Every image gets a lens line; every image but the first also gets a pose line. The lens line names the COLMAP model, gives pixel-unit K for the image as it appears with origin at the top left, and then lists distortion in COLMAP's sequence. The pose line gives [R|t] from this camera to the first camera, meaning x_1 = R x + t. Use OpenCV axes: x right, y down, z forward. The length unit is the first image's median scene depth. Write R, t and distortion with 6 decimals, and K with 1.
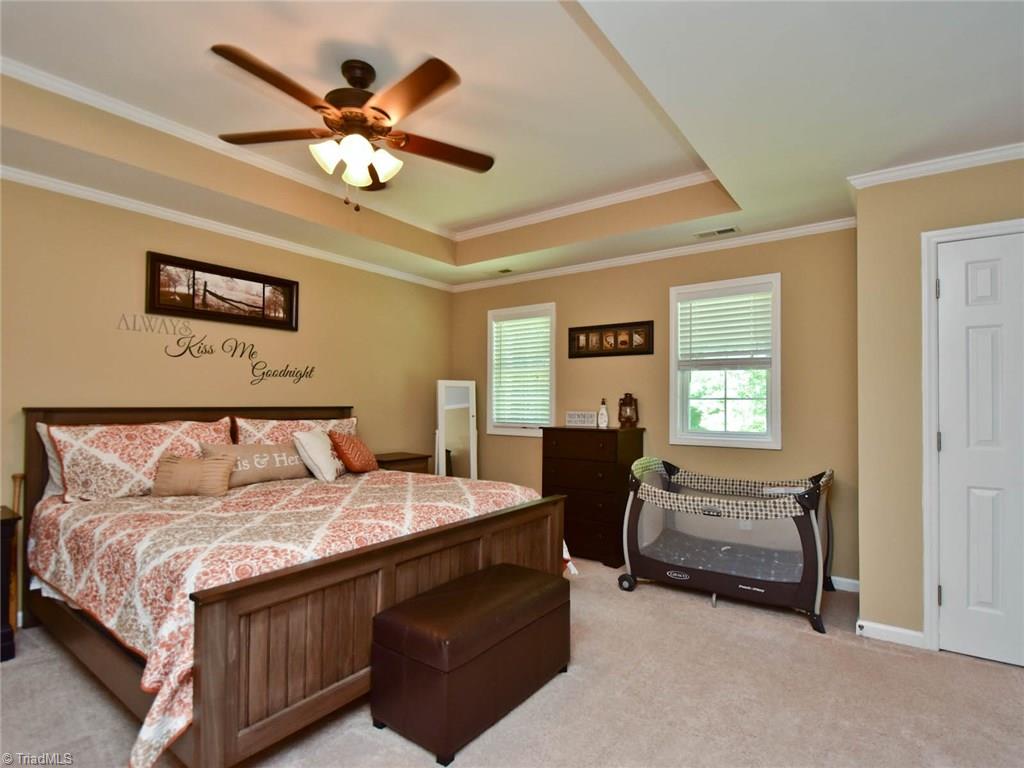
lens RADIAL K [[498.4, 0, 511.1], [0, 498.4, 390.7], [0, 0, 1]] dist [0.017061, -0.001072]
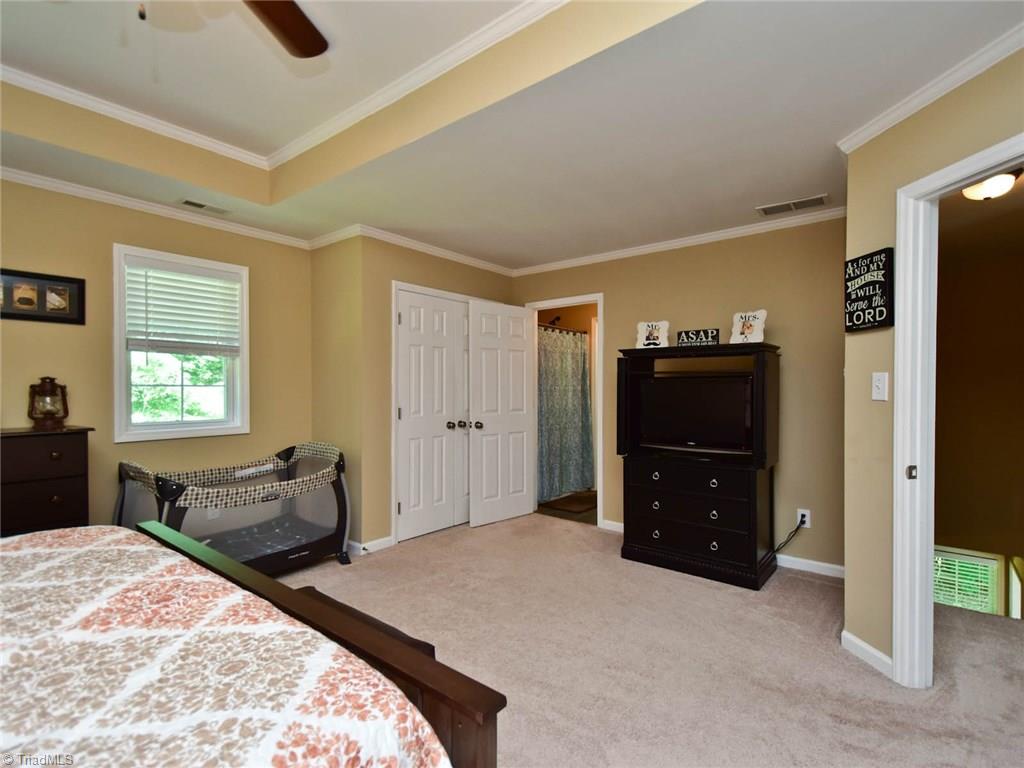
lens RADIAL K [[498.4, 0, 511.1], [0, 498.4, 390.7], [0, 0, 1]] dist [0.017061, -0.001072]
pose [[0.073842, -0.010948, 0.997210, -0.483994], [-0.024558, 0.999617, 0.012793, -0.001068], [-0.996968, -0.025435, 0.073545, 0.360596]]
